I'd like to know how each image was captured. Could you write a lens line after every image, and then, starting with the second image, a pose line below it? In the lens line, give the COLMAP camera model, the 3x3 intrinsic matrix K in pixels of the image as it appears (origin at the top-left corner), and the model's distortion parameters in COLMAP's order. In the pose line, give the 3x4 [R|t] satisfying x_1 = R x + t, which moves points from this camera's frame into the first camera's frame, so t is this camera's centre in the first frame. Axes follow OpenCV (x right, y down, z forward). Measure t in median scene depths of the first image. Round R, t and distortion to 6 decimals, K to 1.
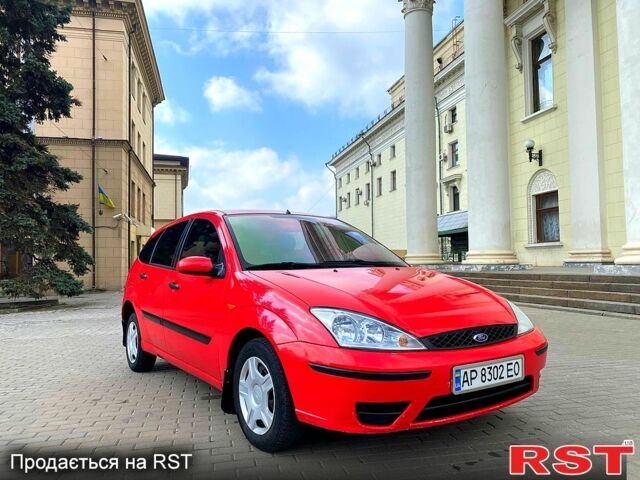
lens RADIAL K [[479.7, 0, 311.8], [0, 479.7, 239.8], [0, 0, 1]] dist [0.063371, -0.089492]
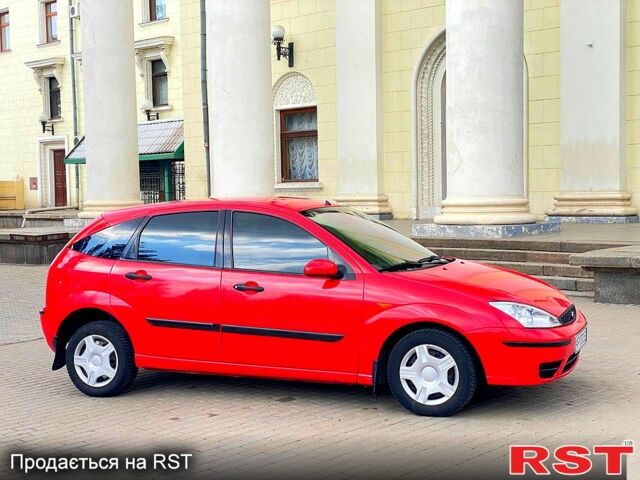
lens RADIAL K [[929.6, 0, 310.2], [0, 929.6, 225.7], [0, 0, 1]] dist [0.119125, -0.035560]
pose [[0.839143, -0.022254, 0.543455, -0.935333], [-0.019902, 0.997237, 0.071567, -0.125147], [-0.543546, -0.070871, 0.836382, -0.450539]]
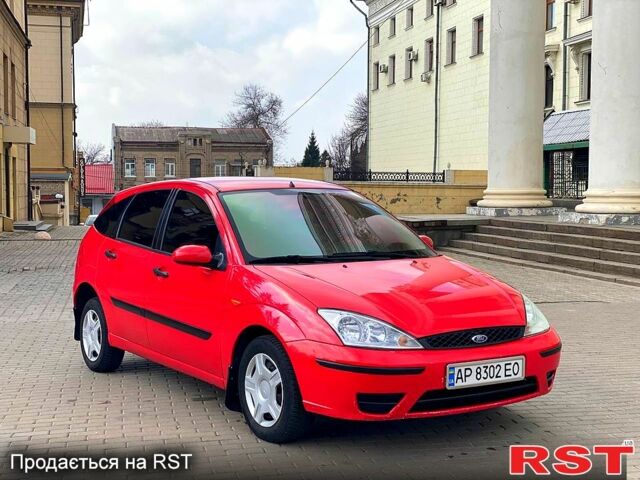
lens RADIAL K [[929.6, 0, 310.2], [0, 929.6, 225.7], [0, 0, 1]] dist [0.119125, -0.035560]
pose [[0.999840, 0.015176, -0.009444, -0.001815], [-0.014250, 0.995711, 0.091414, -0.117686], [0.010791, -0.091264, 0.995768, -0.530771]]
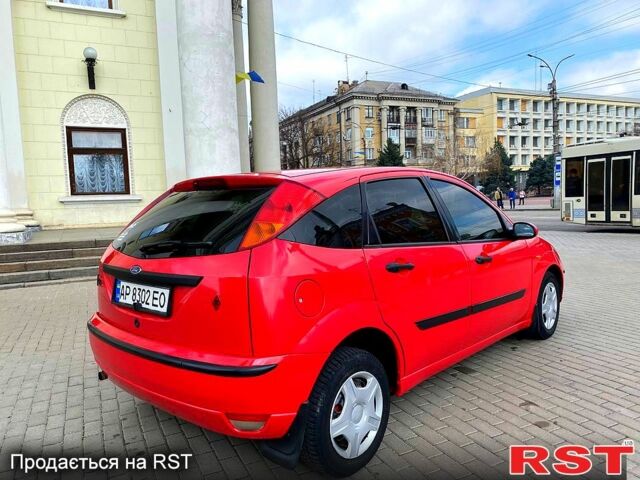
lens RADIAL K [[479.7, 0, 311.8], [0, 479.7, 239.8], [0, 0, 1]] dist [0.063371, -0.089492]
pose [[-0.209243, -0.050715, 0.976548, -0.857605], [-0.009418, 0.998712, 0.049848, 0.016483], [-0.977818, 0.001233, -0.209451, 1.197162]]
